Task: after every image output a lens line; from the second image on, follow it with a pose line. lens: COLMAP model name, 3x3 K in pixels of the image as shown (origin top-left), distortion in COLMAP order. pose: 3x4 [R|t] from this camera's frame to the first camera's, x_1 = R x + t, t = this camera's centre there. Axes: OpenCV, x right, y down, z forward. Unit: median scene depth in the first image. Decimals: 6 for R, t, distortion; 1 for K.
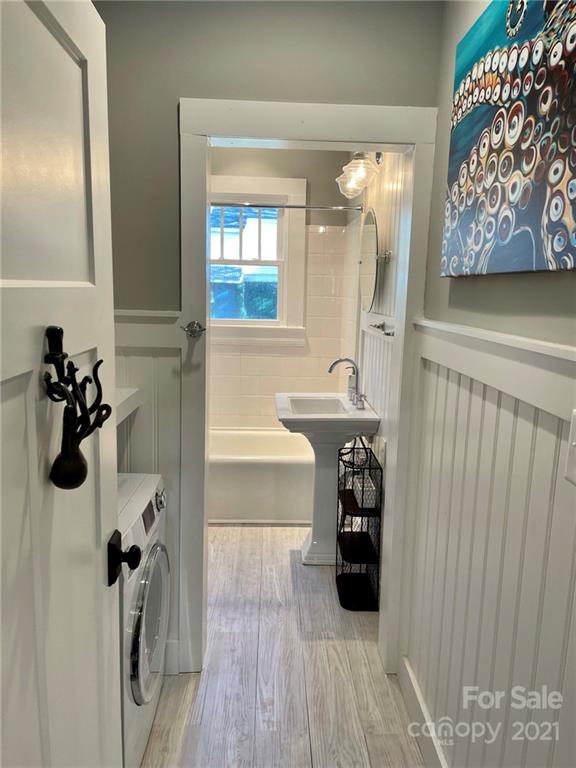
lens RADIAL K [[566.0, 0, 288.0], [0, 566.0, 384.0], [0, 0, 1]] dist [0.119081, -0.163978]
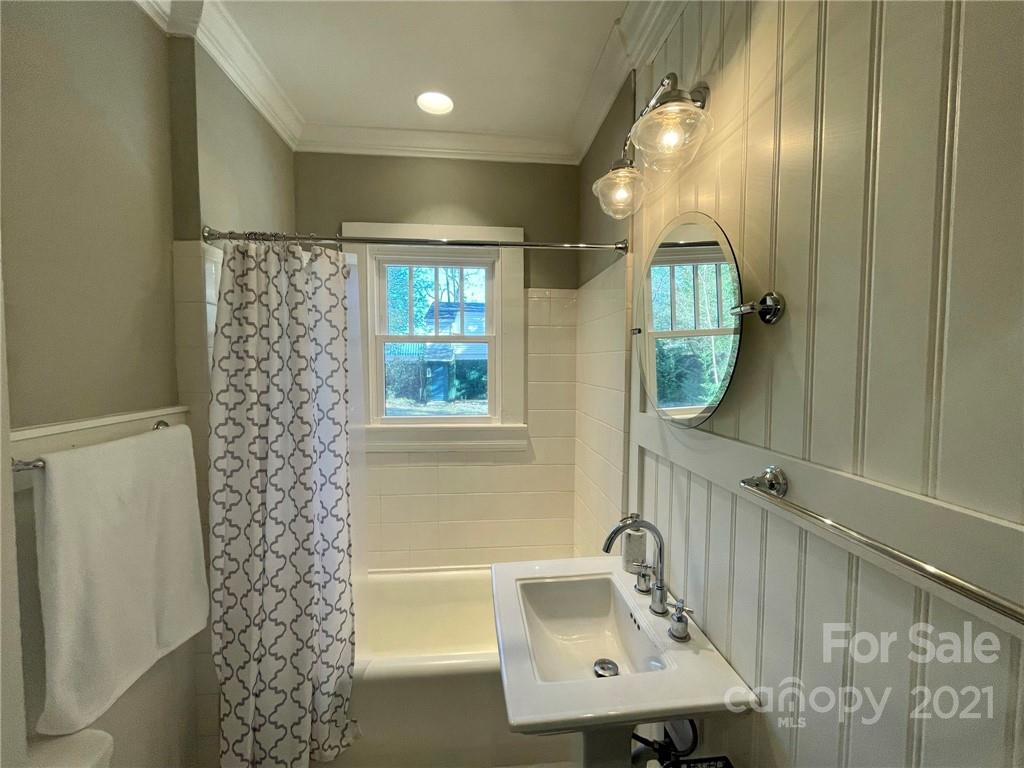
lens RADIAL K [[417.0, 0, 512.0], [0, 417.0, 384.0], [0, 0, 1]] dist [-0.001509, 0.000007]
pose [[0.998356, -0.021758, 0.053037, -0.016054], [0.027791, 0.992882, -0.115816, -0.091633], [-0.050139, 0.117100, 0.991854, 0.473658]]
